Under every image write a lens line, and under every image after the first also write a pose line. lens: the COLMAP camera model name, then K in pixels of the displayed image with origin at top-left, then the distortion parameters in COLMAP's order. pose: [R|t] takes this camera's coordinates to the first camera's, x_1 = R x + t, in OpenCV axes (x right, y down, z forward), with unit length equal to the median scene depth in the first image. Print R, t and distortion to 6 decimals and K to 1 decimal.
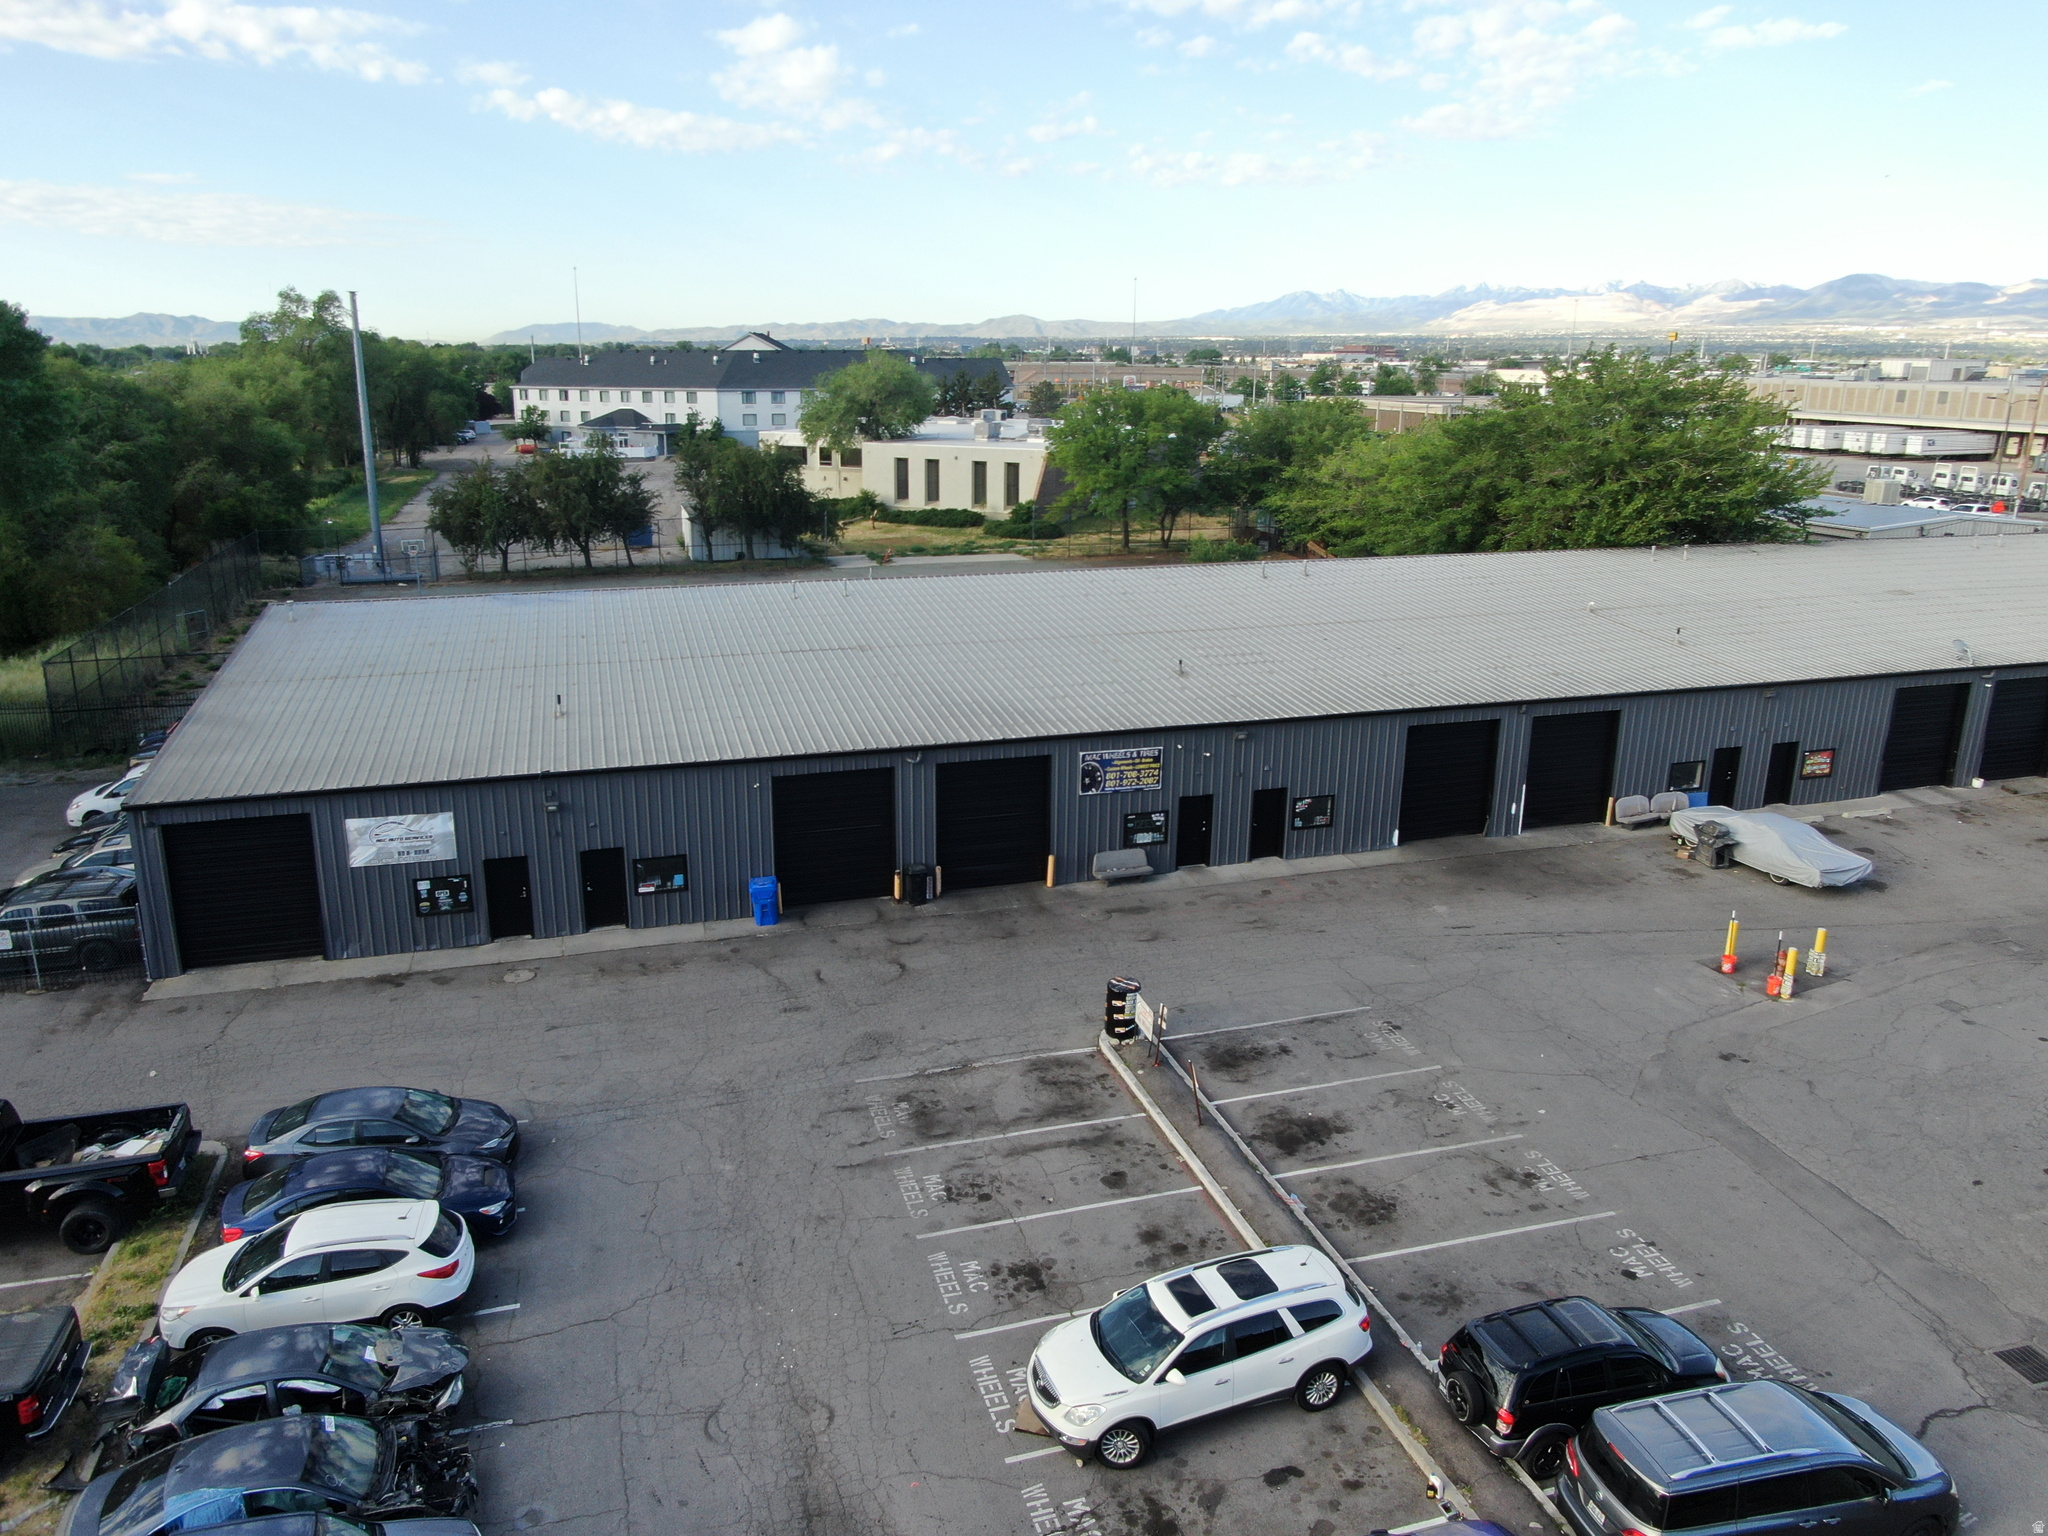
lens RADIAL K [[1441.0, 0, 1034.1], [0, 1441.0, 816.1], [0, 0, 1]] dist [-0.022636, 0.013902]
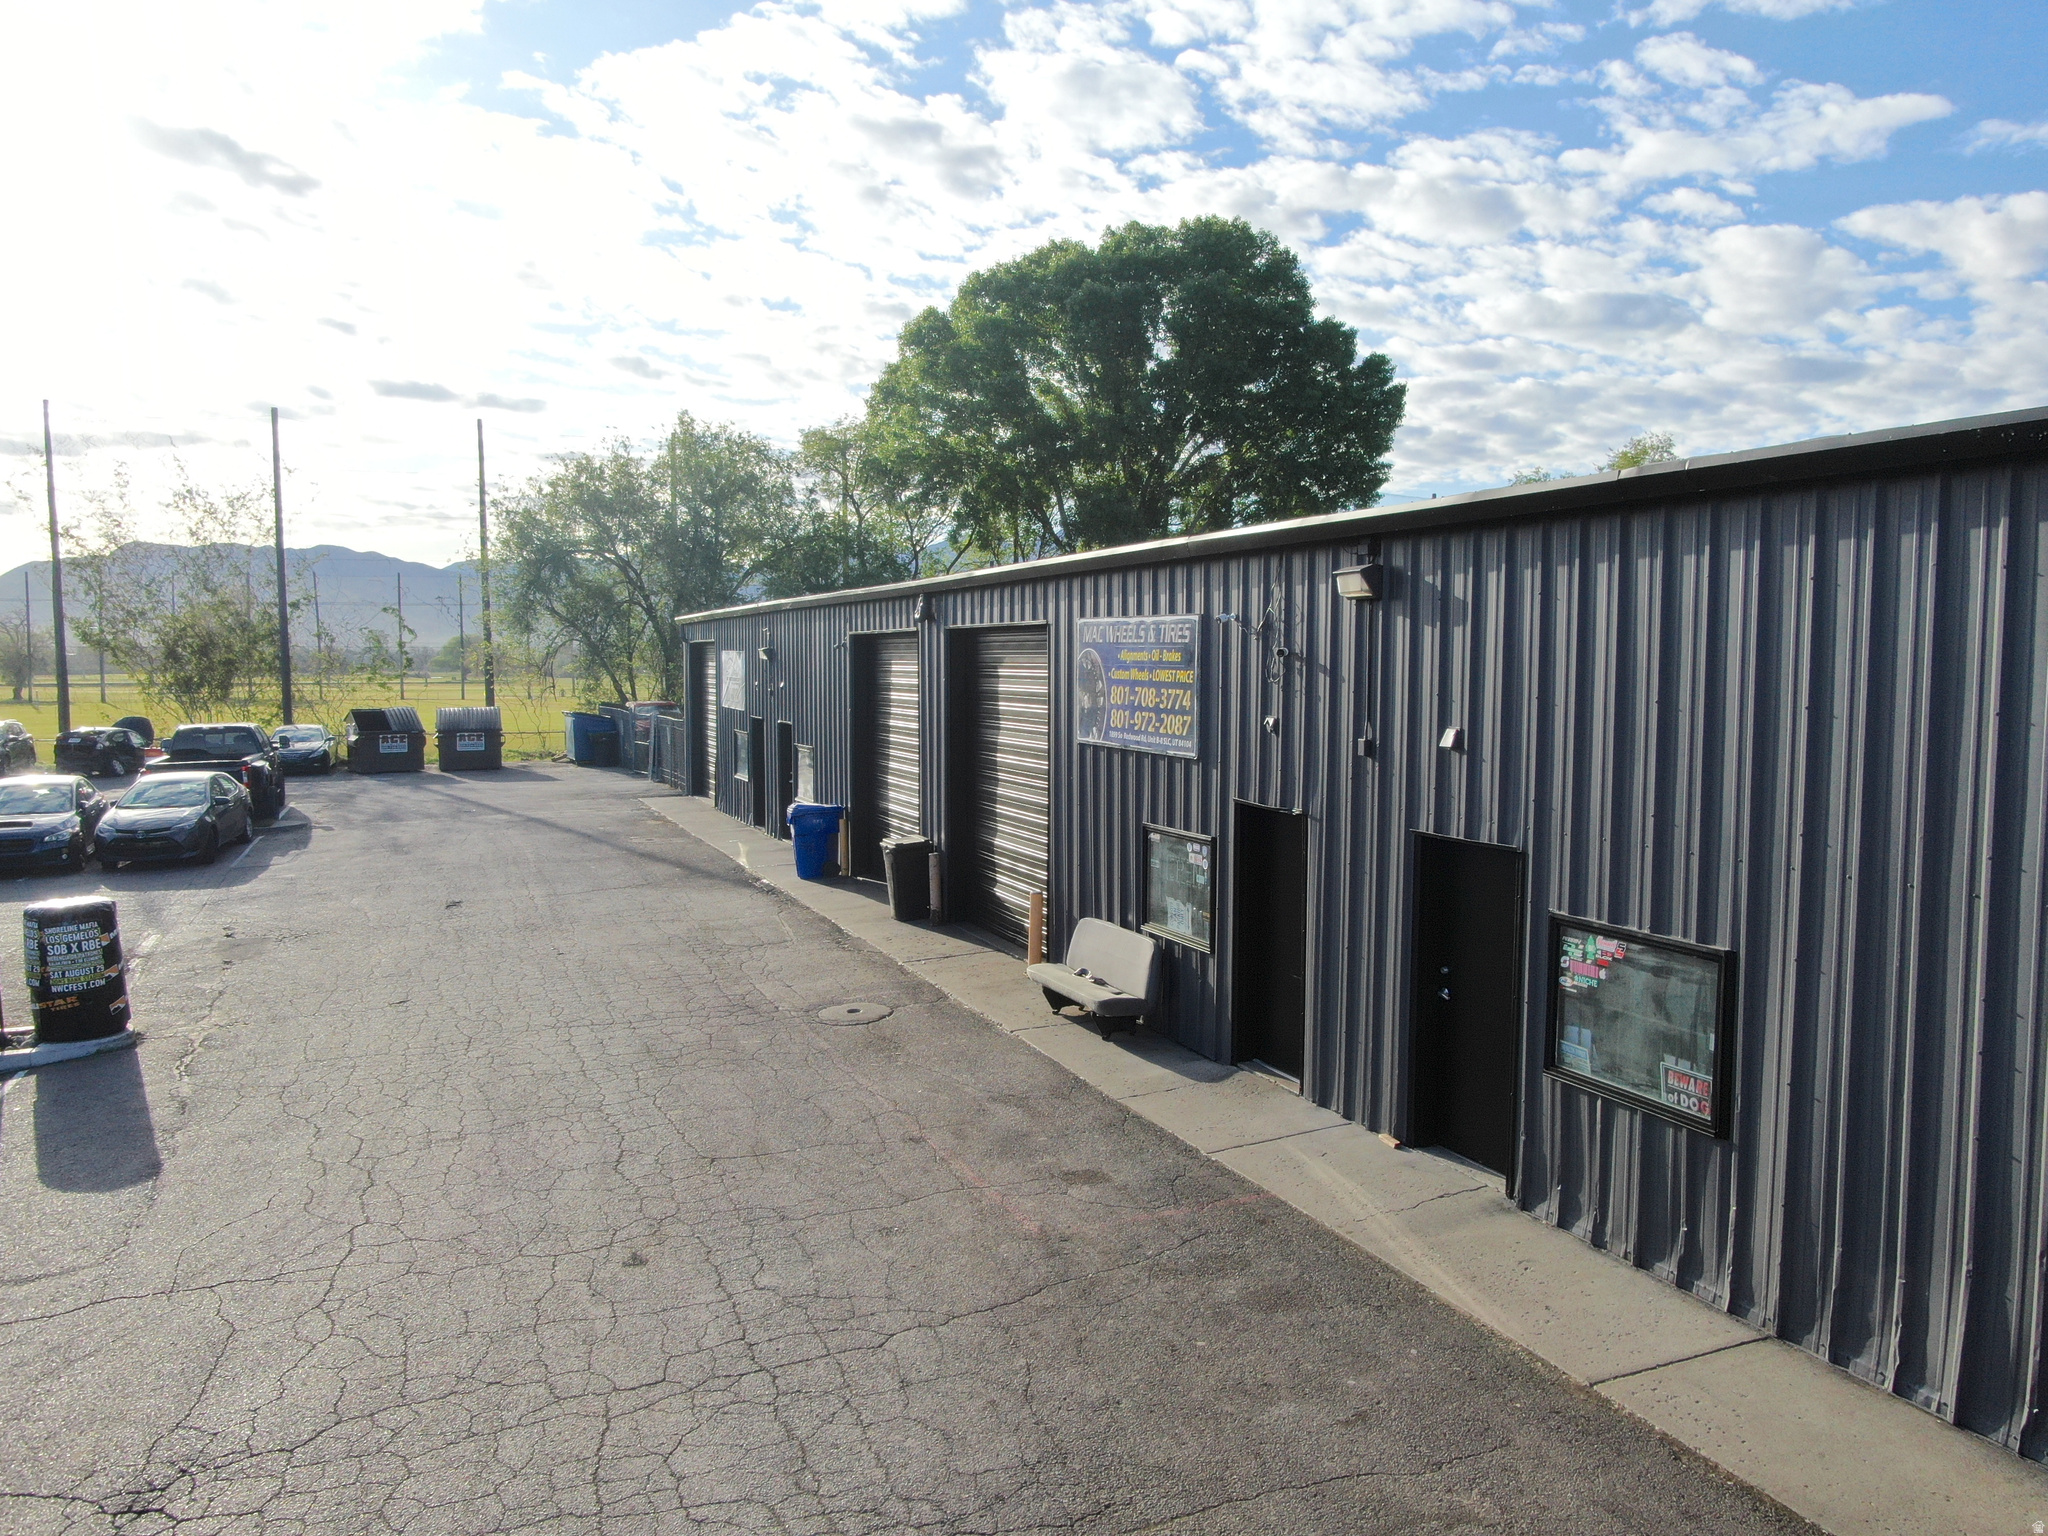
lens RADIAL K [[1463.6, 0, 1044.8], [0, 1463.6, 761.0], [0, 0, 1]] dist [-0.037204, 0.007509]
pose [[0.108247, 0.069044, -0.991724, 0.388863], [-0.307839, 0.950880, 0.032600, -0.018539], [0.945261, 0.301762, 0.124184, 0.927458]]
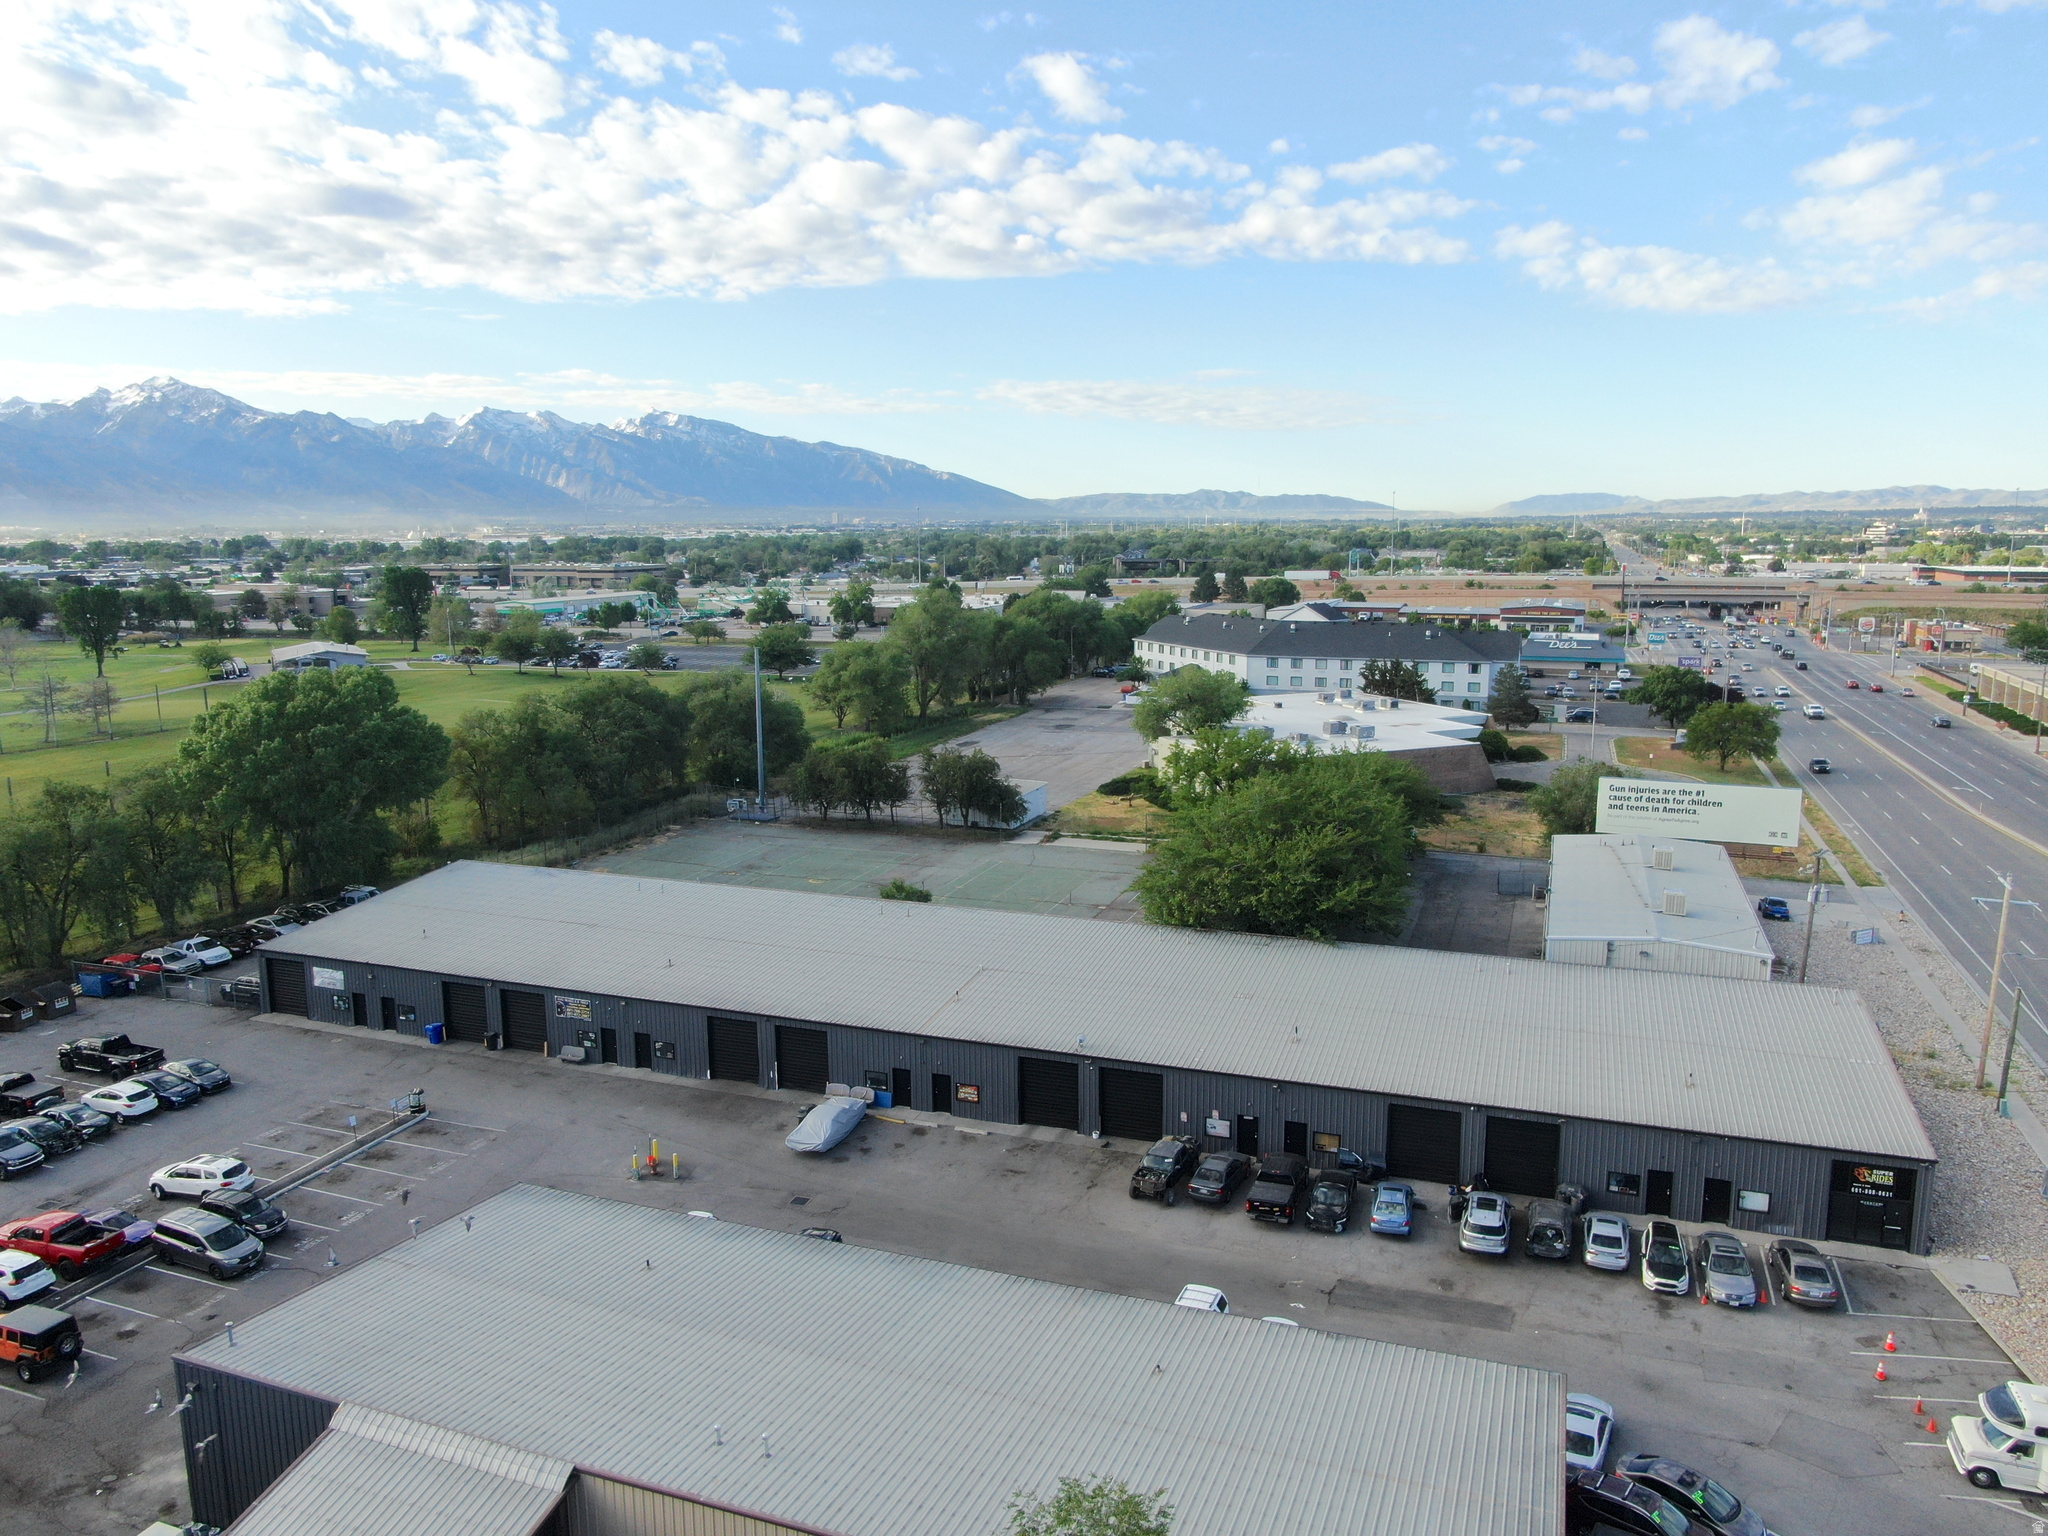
lens RADIAL K [[1444.1, 0, 1022.4], [0, 1444.1, 809.2], [0, 0, 1]] dist [-0.024114, 0.007694]
pose [[0.794076, 0.110737, -0.597645, 1.761894], [-0.179315, 0.982182, -0.056263, -0.309202], [0.580766, 0.151844, 0.799784, -0.327304]]
